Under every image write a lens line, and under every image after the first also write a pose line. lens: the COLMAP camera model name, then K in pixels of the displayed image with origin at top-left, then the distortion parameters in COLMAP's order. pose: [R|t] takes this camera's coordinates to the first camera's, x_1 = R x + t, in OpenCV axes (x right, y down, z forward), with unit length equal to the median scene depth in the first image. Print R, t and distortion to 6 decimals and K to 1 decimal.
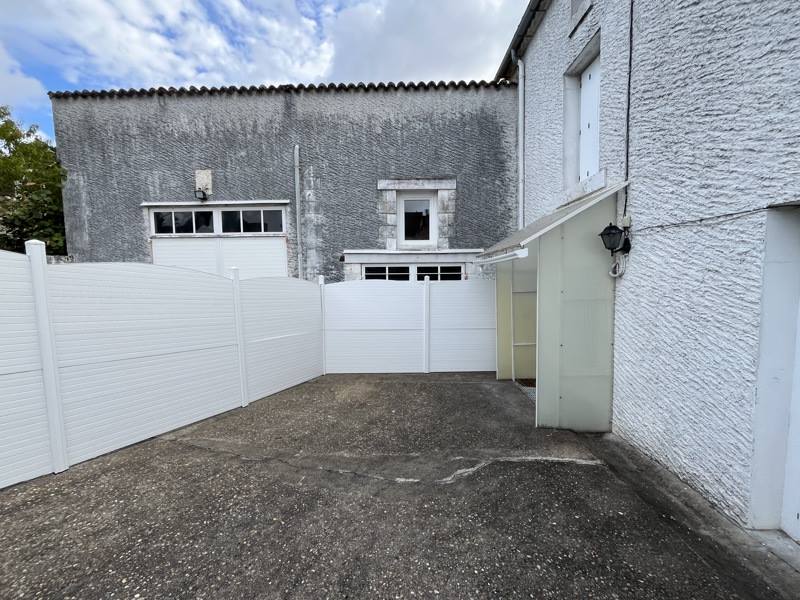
lens RADIAL K [[324.6, 0, 401.3], [0, 324.6, 300.3], [0, 0, 1]] dist [-0.003210, -0.000058]
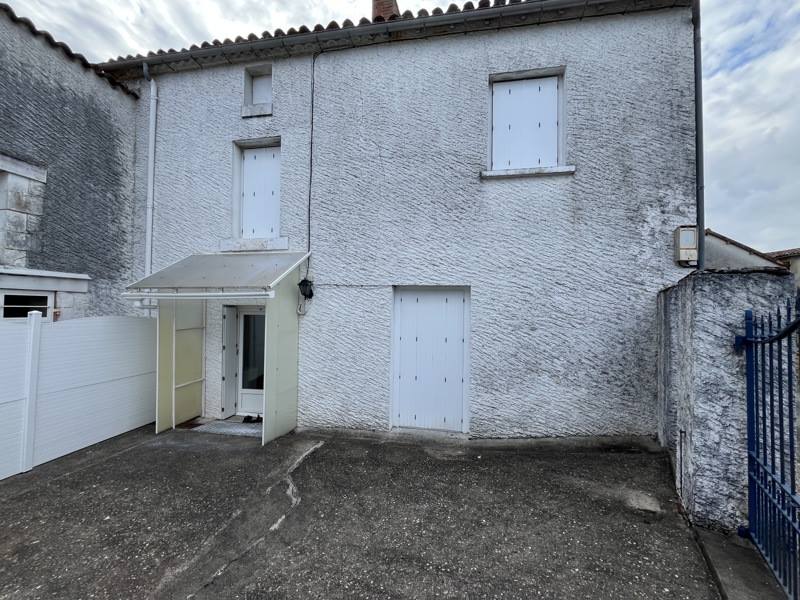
lens RADIAL K [[324.6, 0, 400.0], [0, 324.6, 300.8], [0, 0, 1]] dist [-0.003210, -0.000058]
pose [[0.164648, 0.039751, 0.985551, -0.594077], [0.062273, 0.996775, -0.050608, -0.026582], [-0.984385, 0.069706, 0.161641, 0.282676]]
